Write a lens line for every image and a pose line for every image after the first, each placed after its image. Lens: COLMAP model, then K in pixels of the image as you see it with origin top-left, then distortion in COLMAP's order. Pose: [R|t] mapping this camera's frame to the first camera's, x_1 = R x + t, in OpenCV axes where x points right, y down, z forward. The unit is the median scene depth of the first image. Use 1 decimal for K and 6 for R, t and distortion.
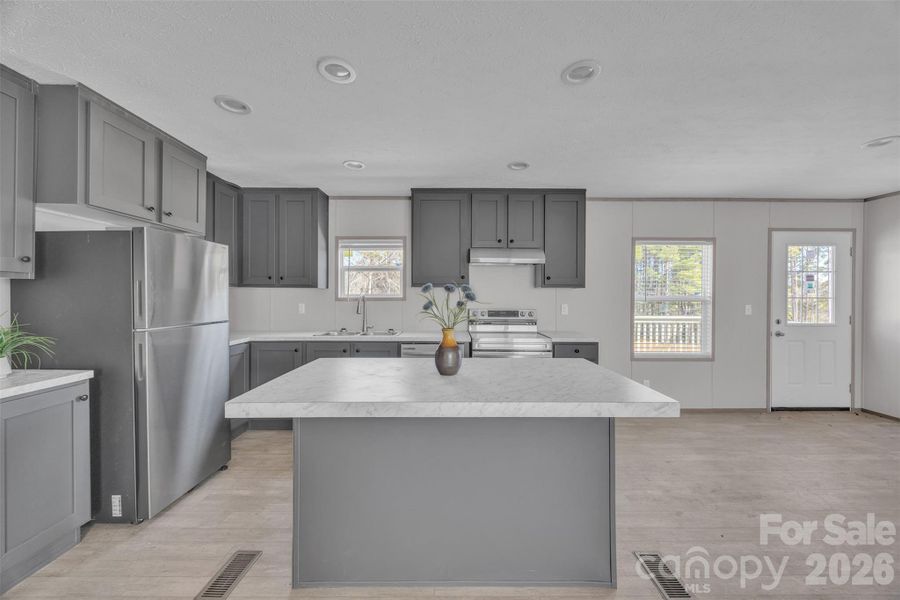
lens RADIAL K [[338.7, 0, 455.8], [0, 338.7, 299.1], [0, 0, 1]] dist [-0.007133, 0.000449]
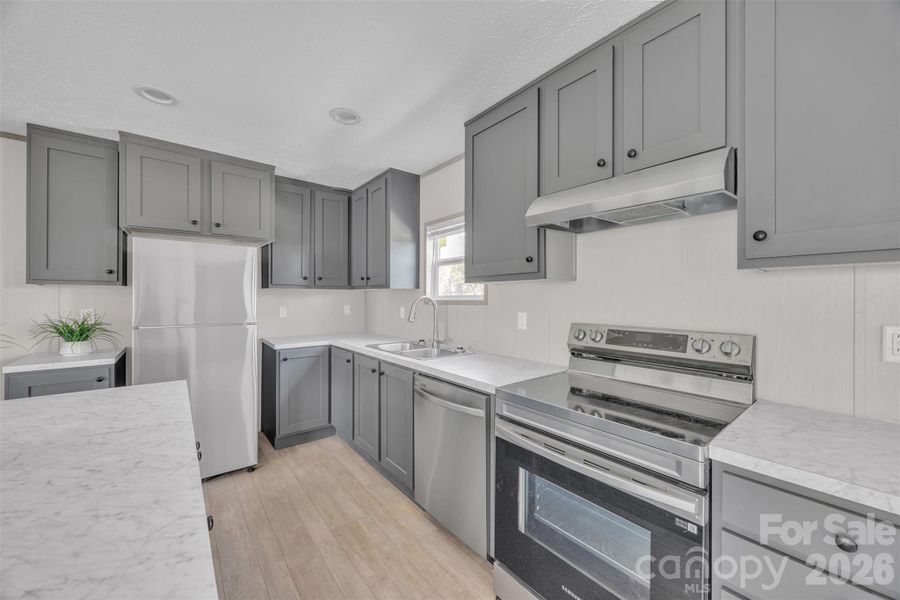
lens RADIAL K [[338.7, 0, 452.0], [0, 338.7, 299.0], [0, 0, 1]] dist [-0.007133, 0.000449]
pose [[0.625333, -0.001649, -0.780356, 0.325903], [-0.006989, 0.999946, -0.007714, -0.001496], [0.780327, 0.010278, 0.625288, 0.586757]]
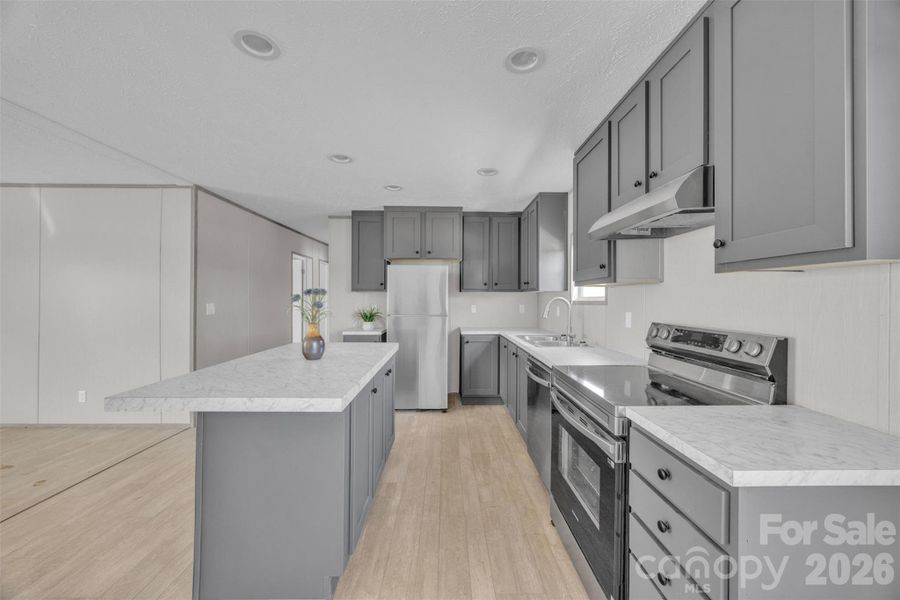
lens RADIAL K [[338.7, 0, 451.2], [0, 338.7, 299.9], [0, 0, 1]] dist [-0.007133, 0.000449]
pose [[0.009559, -0.000908, -0.999954, 0.589242], [-0.014029, 0.999901, -0.001042, -0.001548], [0.999856, 0.014038, 0.009546, 0.711388]]
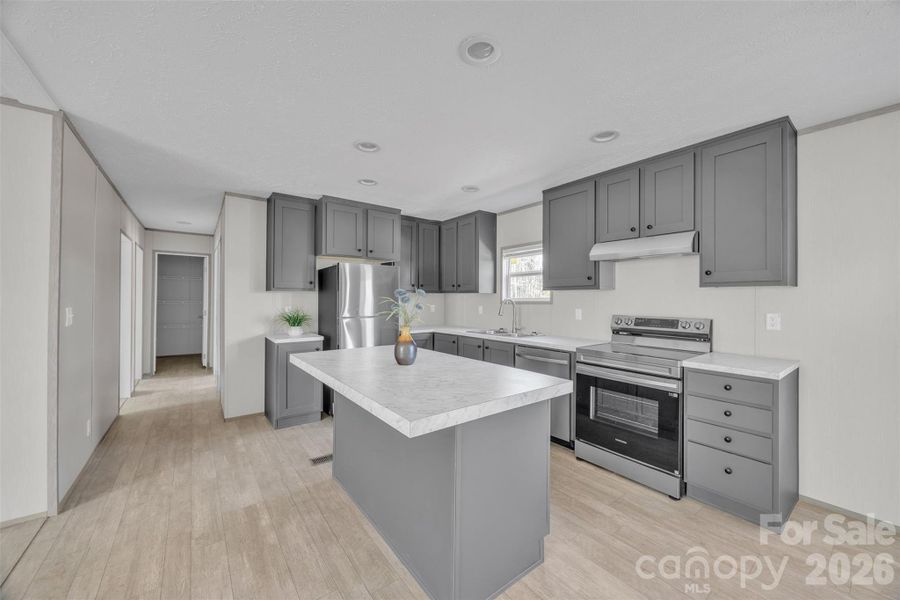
lens RADIAL K [[338.7, 0, 452.3], [0, 338.7, 299.5], [0, 0, 1]] dist [-0.007133, 0.000449]
pose [[0.603447, -0.001877, -0.797401, 0.485237], [-0.009299, 0.999913, -0.009391, 0.002108], [0.797349, 0.013081, 0.603377, 0.192672]]
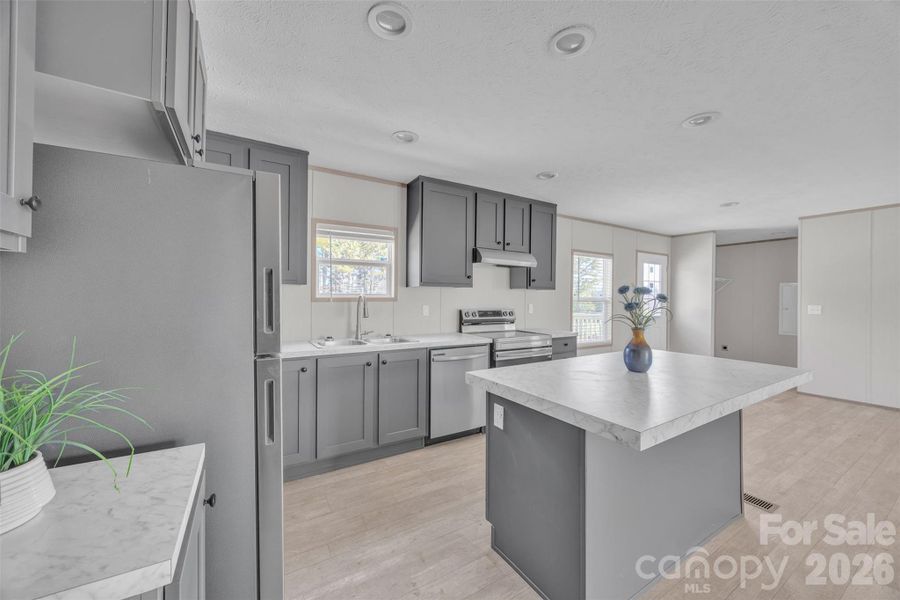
lens RADIAL K [[338.7, 0, 451.7], [0, 338.7, 298.1], [0, 0, 1]] dist [-0.007133, 0.000449]
pose [[0.858439, 0.002564, 0.512909, -0.506312], [-0.001465, 0.999996, -0.002547, -0.001630], [-0.512913, 0.001435, 0.858439, 0.186243]]
